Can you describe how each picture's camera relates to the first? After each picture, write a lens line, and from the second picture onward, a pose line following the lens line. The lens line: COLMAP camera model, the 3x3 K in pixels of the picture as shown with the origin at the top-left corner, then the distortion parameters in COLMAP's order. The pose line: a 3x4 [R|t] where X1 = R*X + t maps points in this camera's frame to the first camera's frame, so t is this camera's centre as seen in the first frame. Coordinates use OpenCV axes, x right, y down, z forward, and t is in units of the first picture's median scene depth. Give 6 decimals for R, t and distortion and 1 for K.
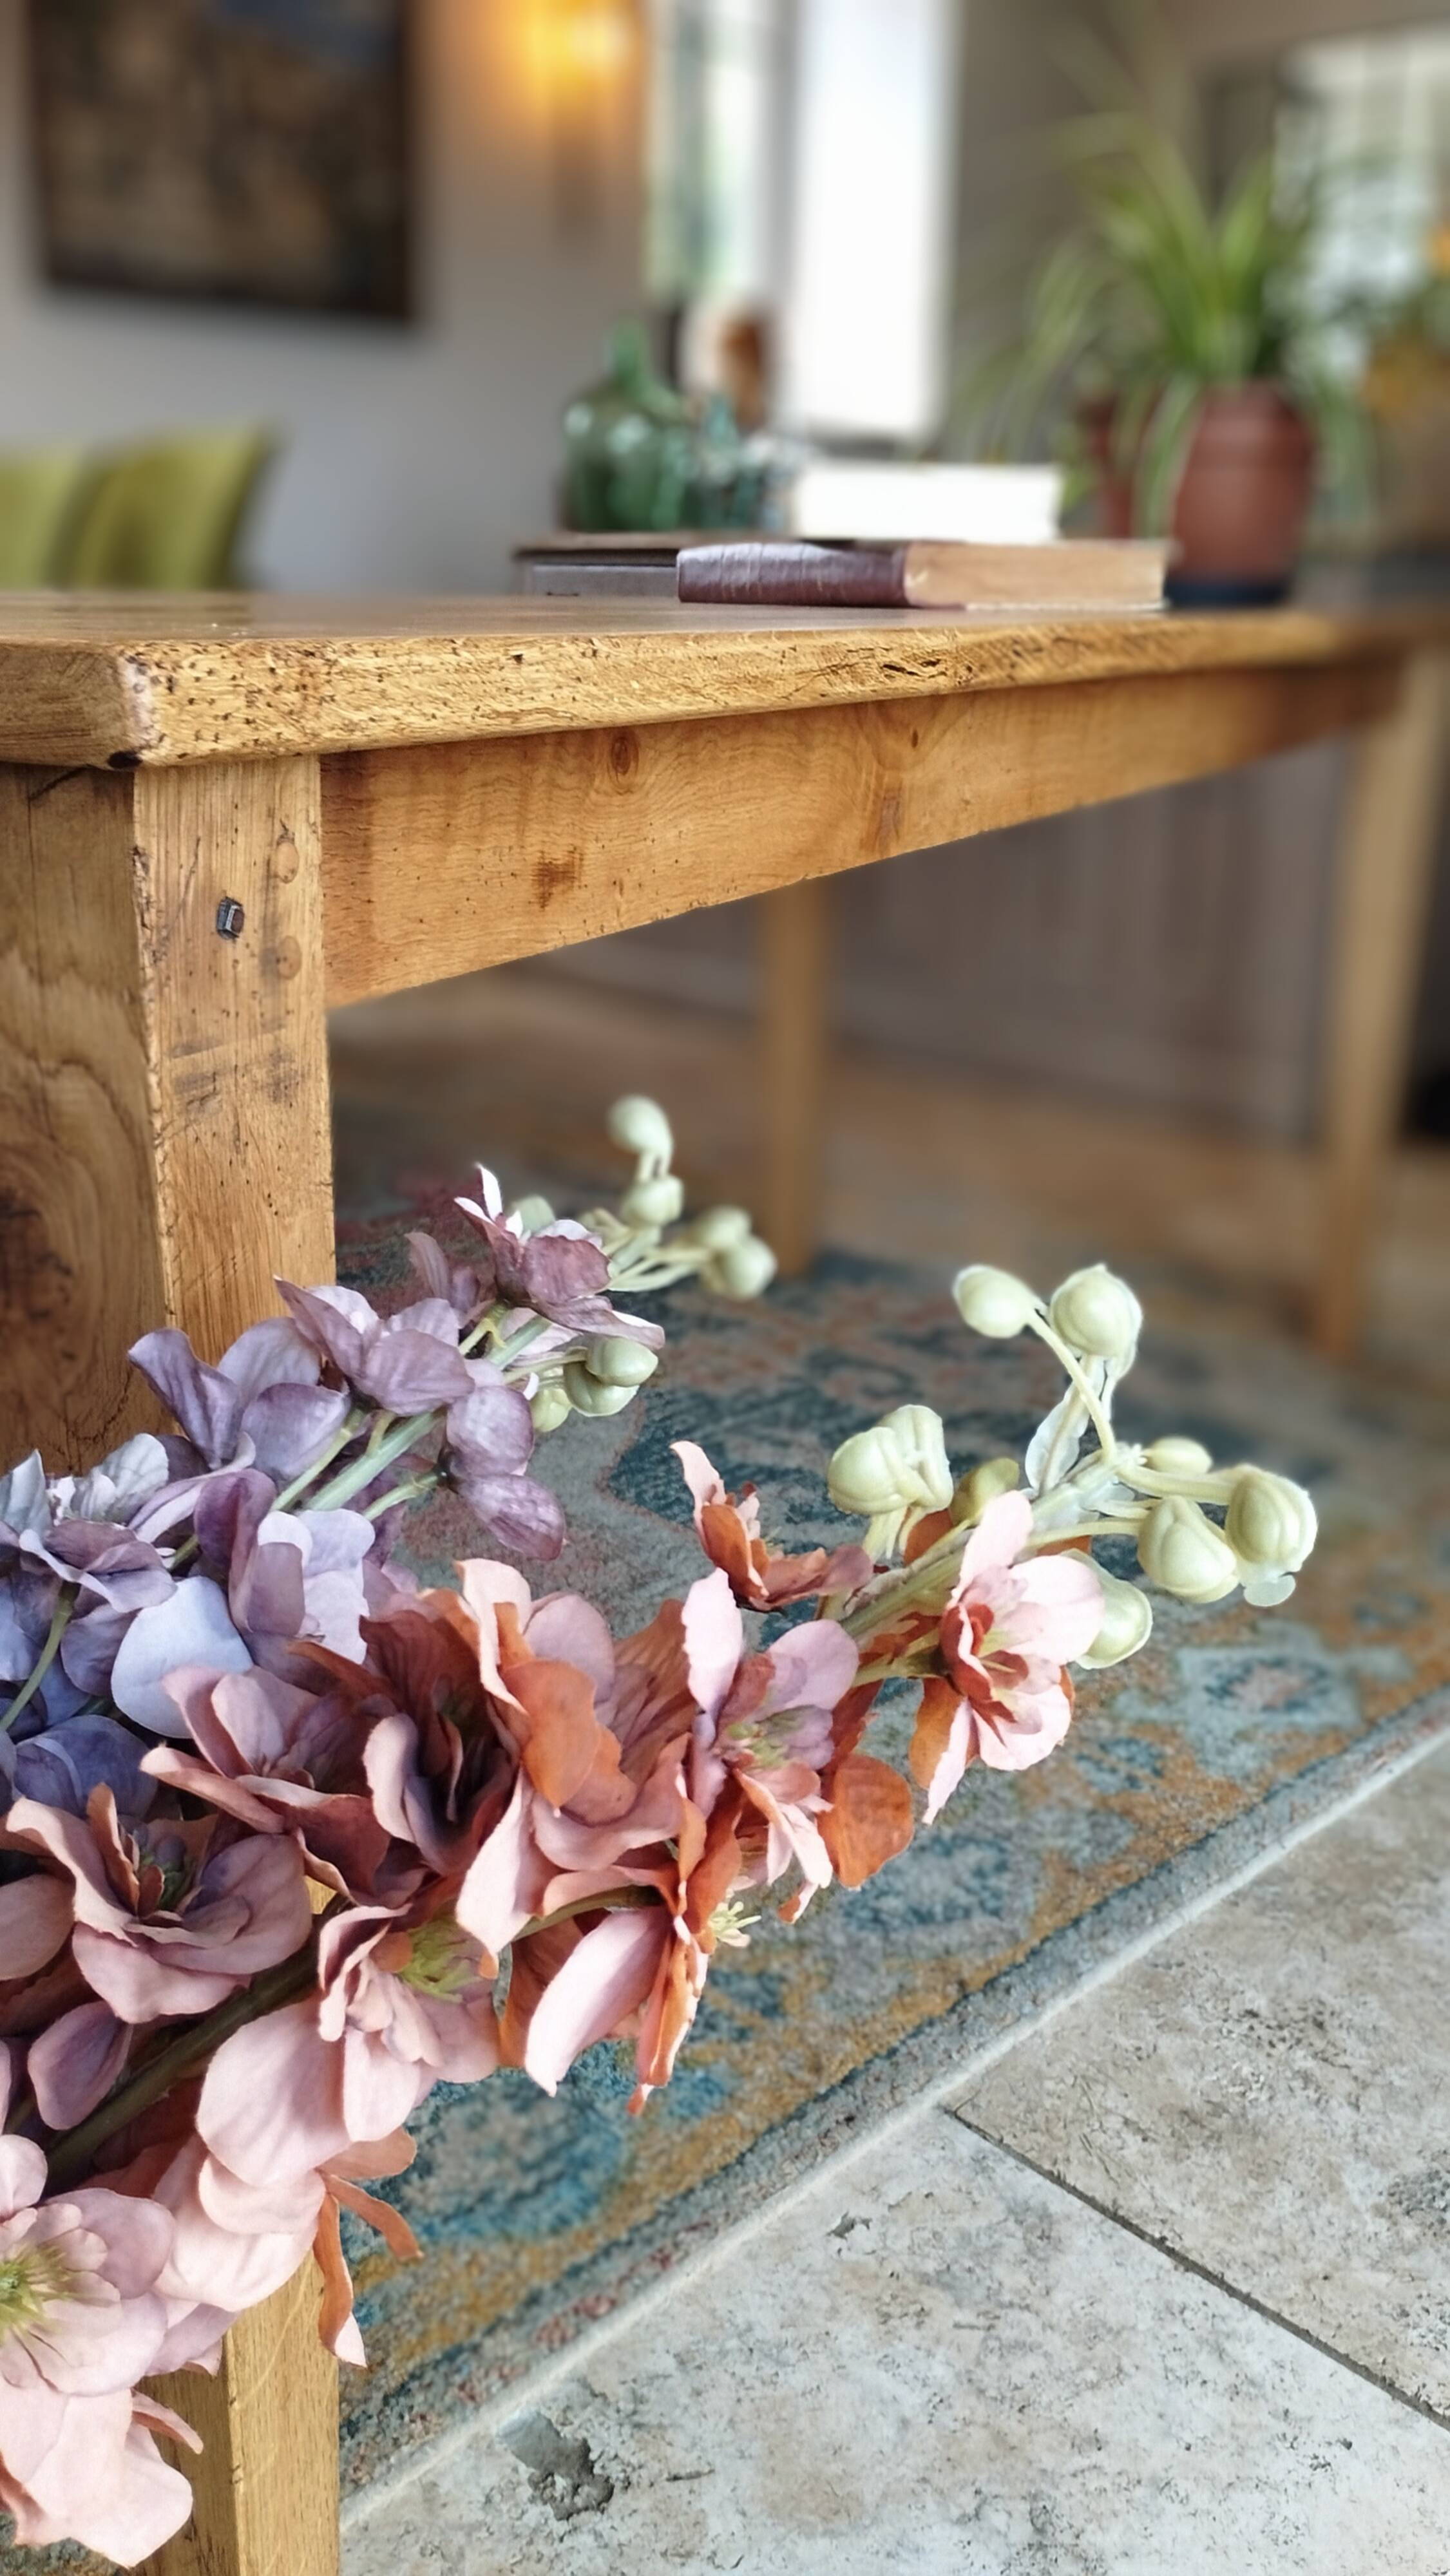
lens RADIAL K [[2180.7, 0, 717.8], [0, 2180.7, 1270.2], [0, 0, 1]] dist [0.068766, -0.091038]
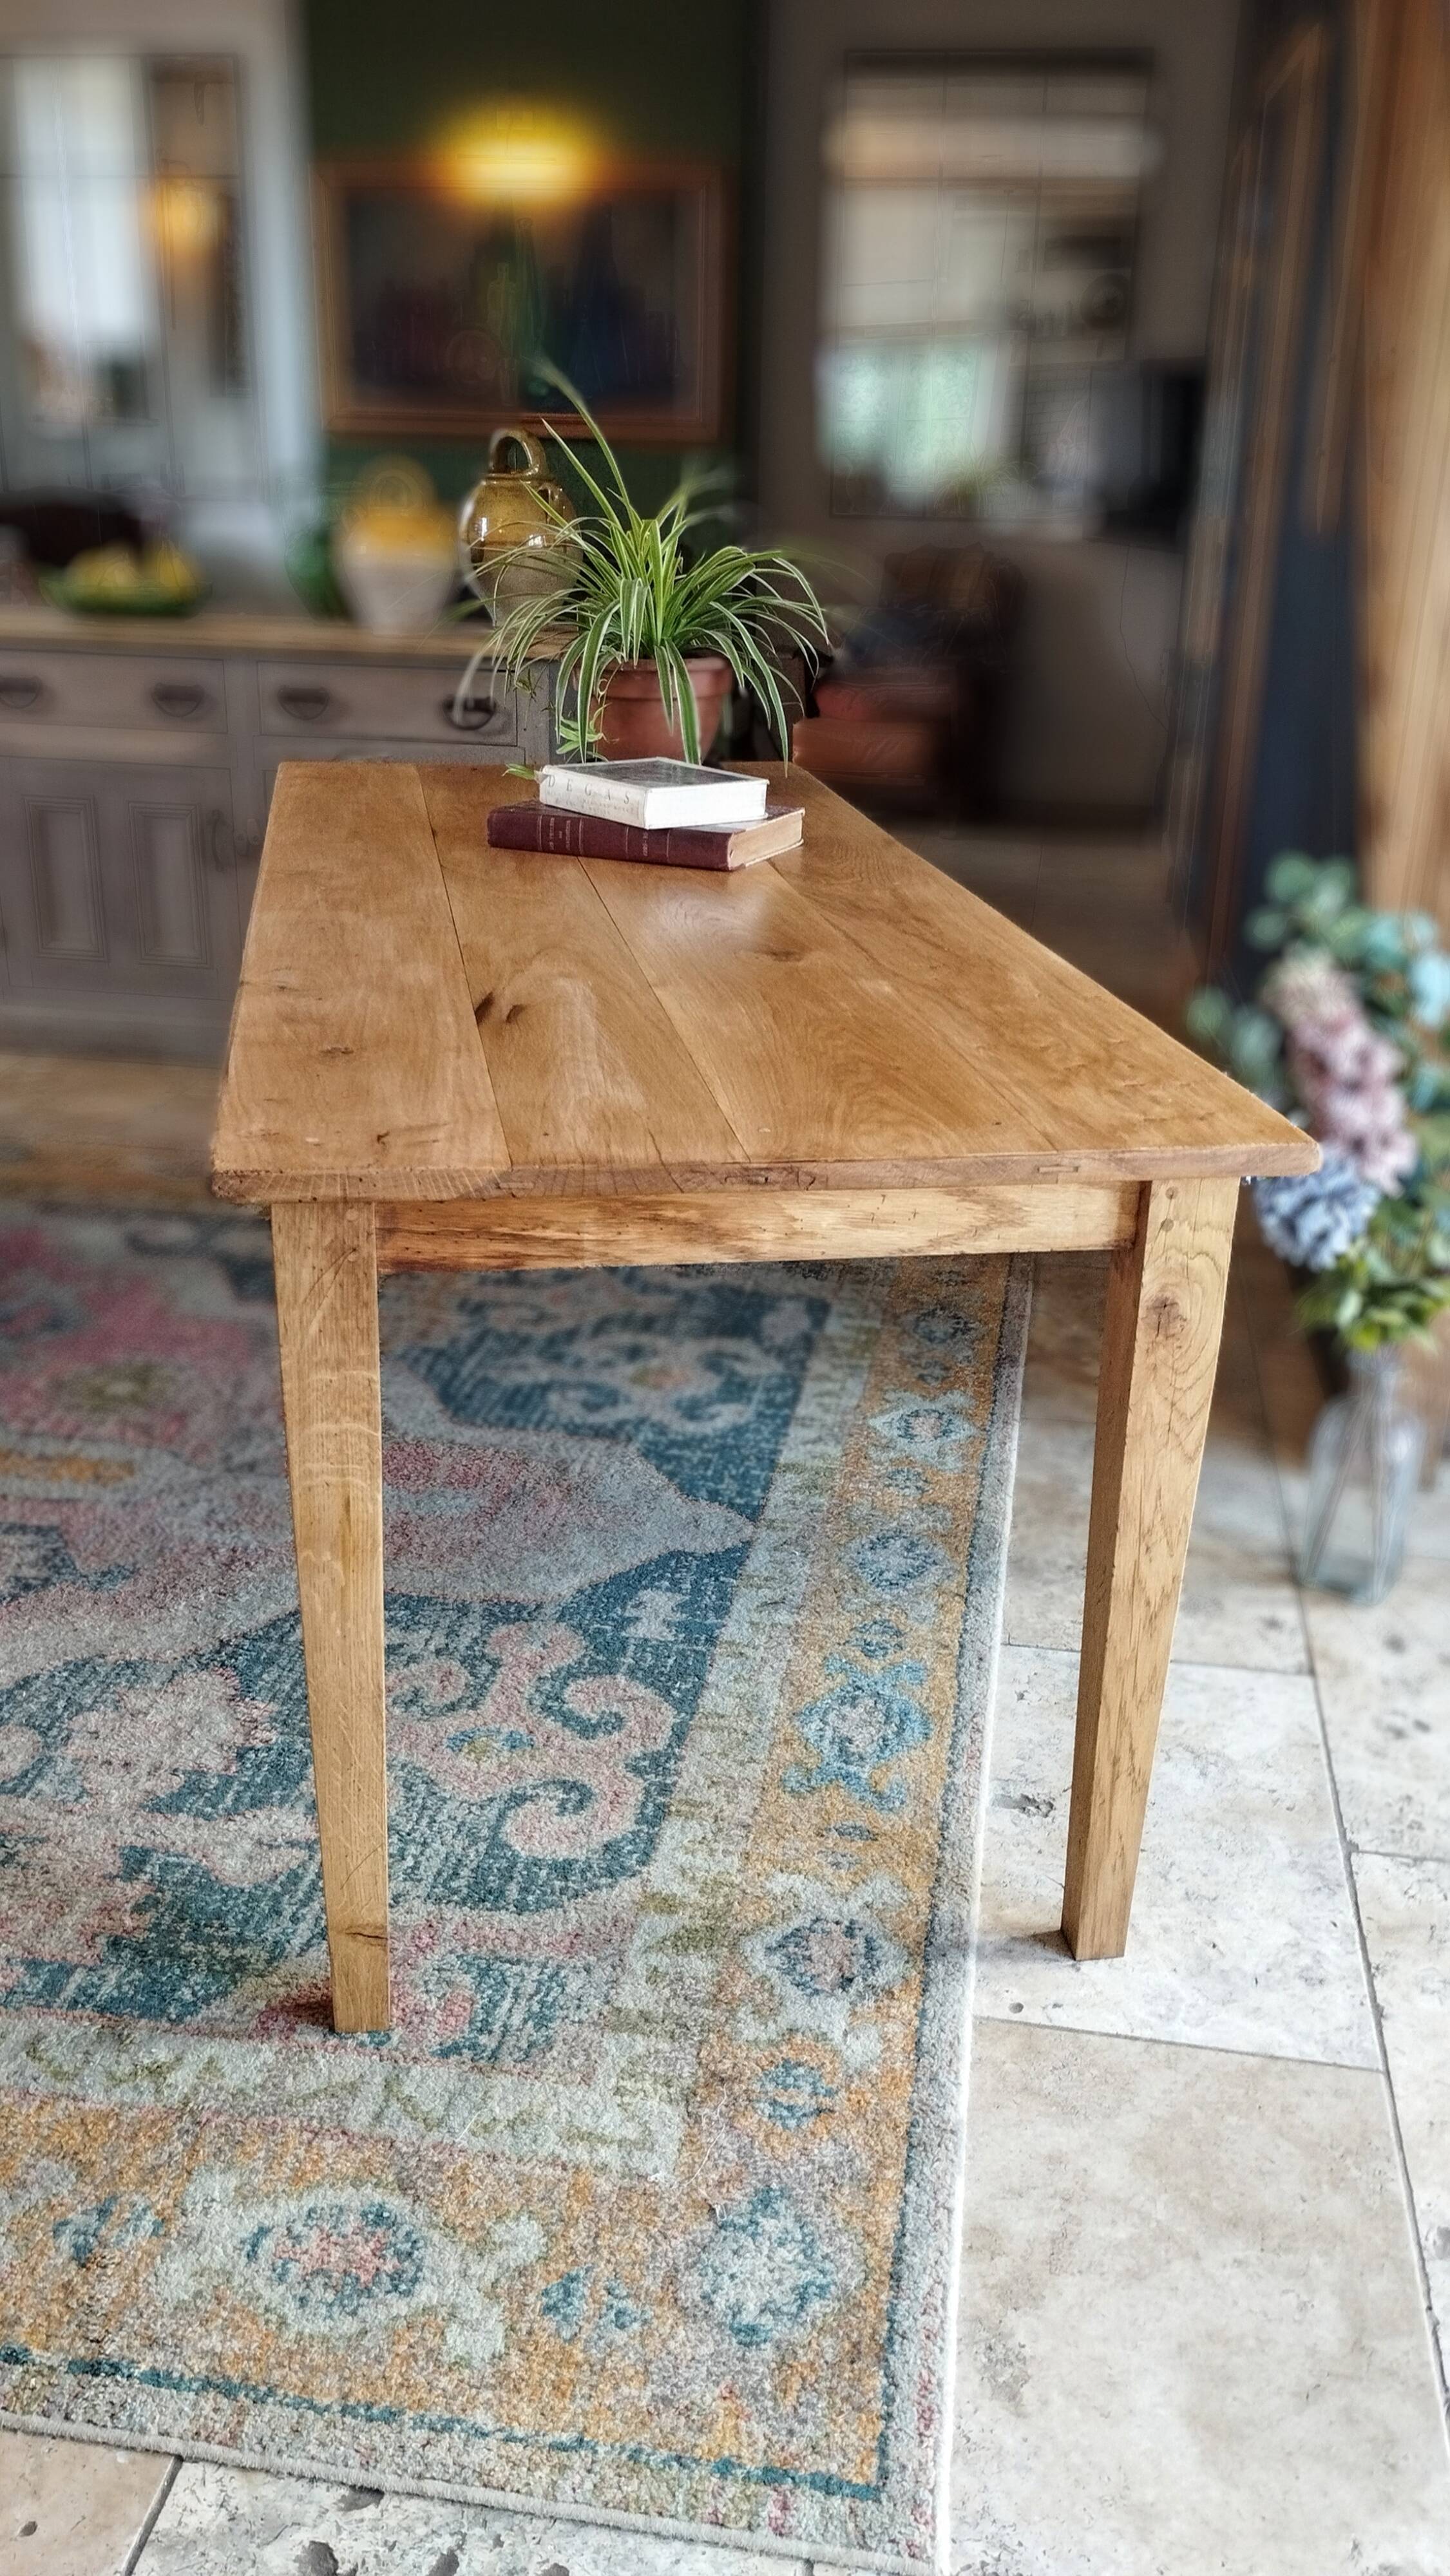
lens RADIAL K [[2180.7, 0, 726.3], [0, 2180.7, 1278.0], [0, 0, 1]] dist [0.068766, -0.091038]
pose [[0.811578, -0.213244, 0.543938, -2.425722], [0.170509, 0.976930, 0.128587, -0.549446], [-0.558810, -0.011612, 0.829215, -1.168281]]
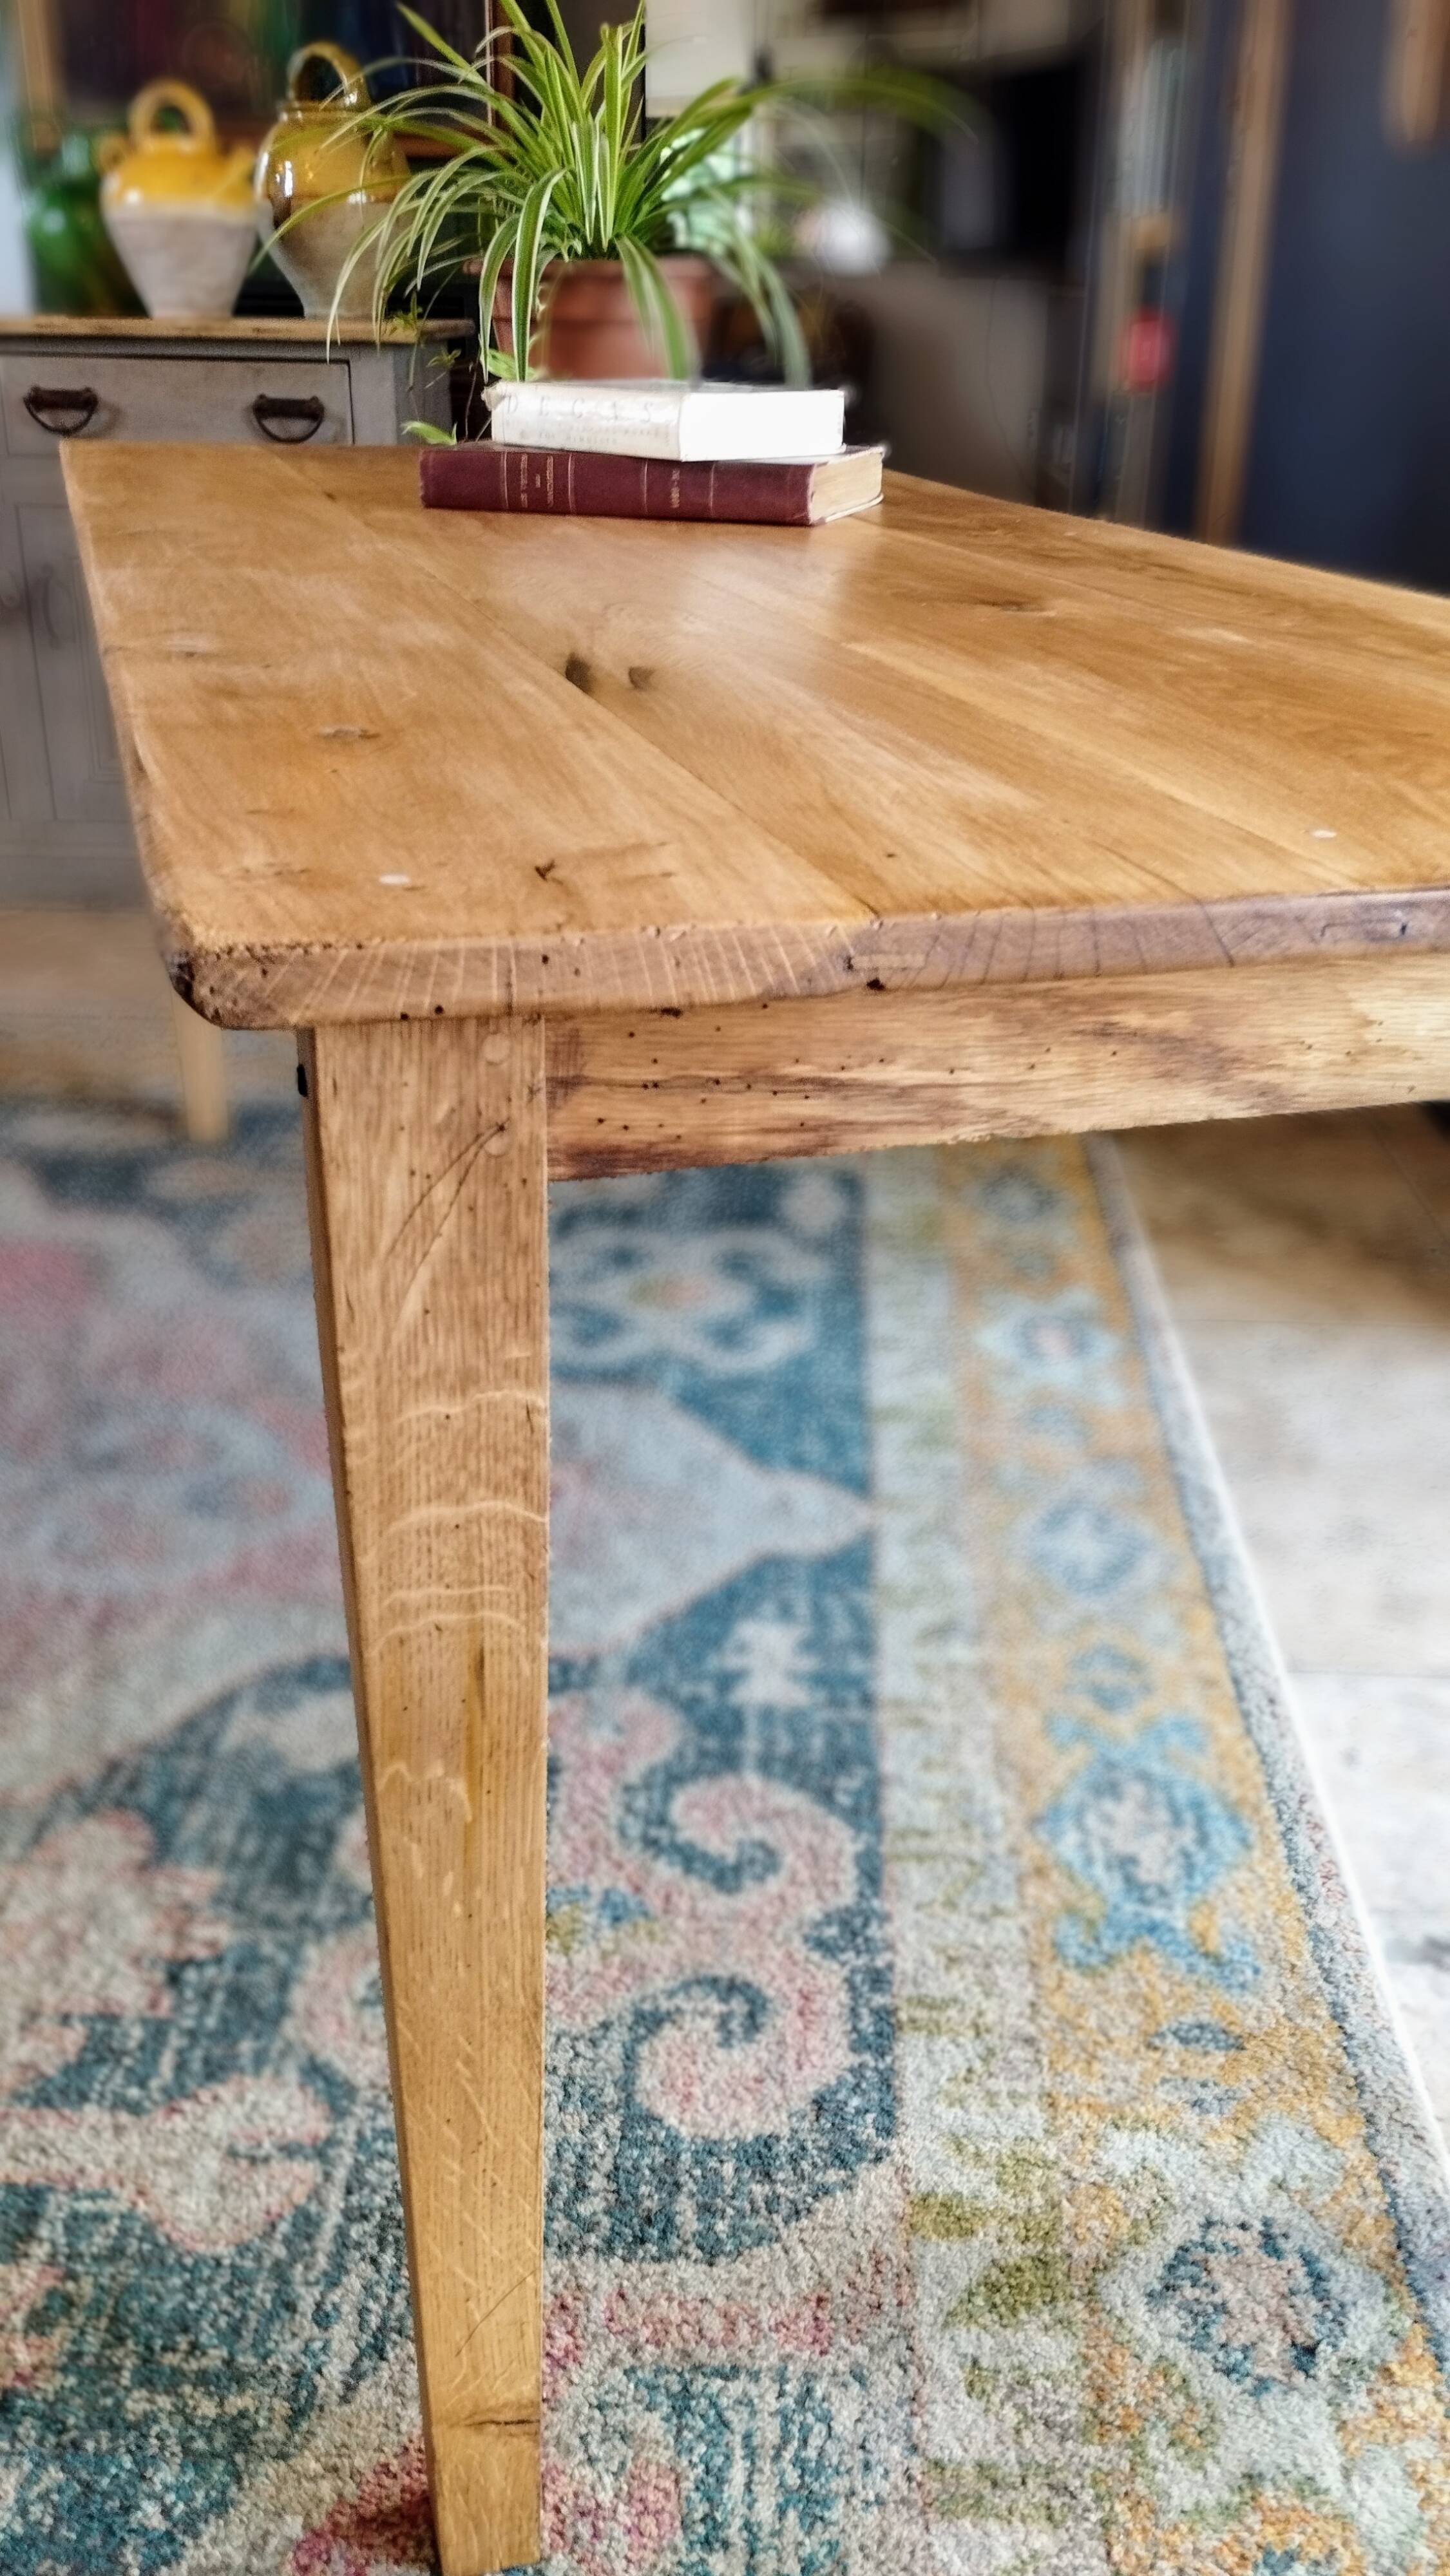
lens RADIAL K [[2180.7, 0, 722.6], [0, 2180.7, 1289.6], [0, 0, 1]] dist [0.068766, -0.091038]
pose [[0.737271, -0.292200, 0.609140, -1.977336], [0.202739, 0.955766, 0.213090, -0.458373], [-0.644460, -0.033608, 0.763899, 0.370230]]
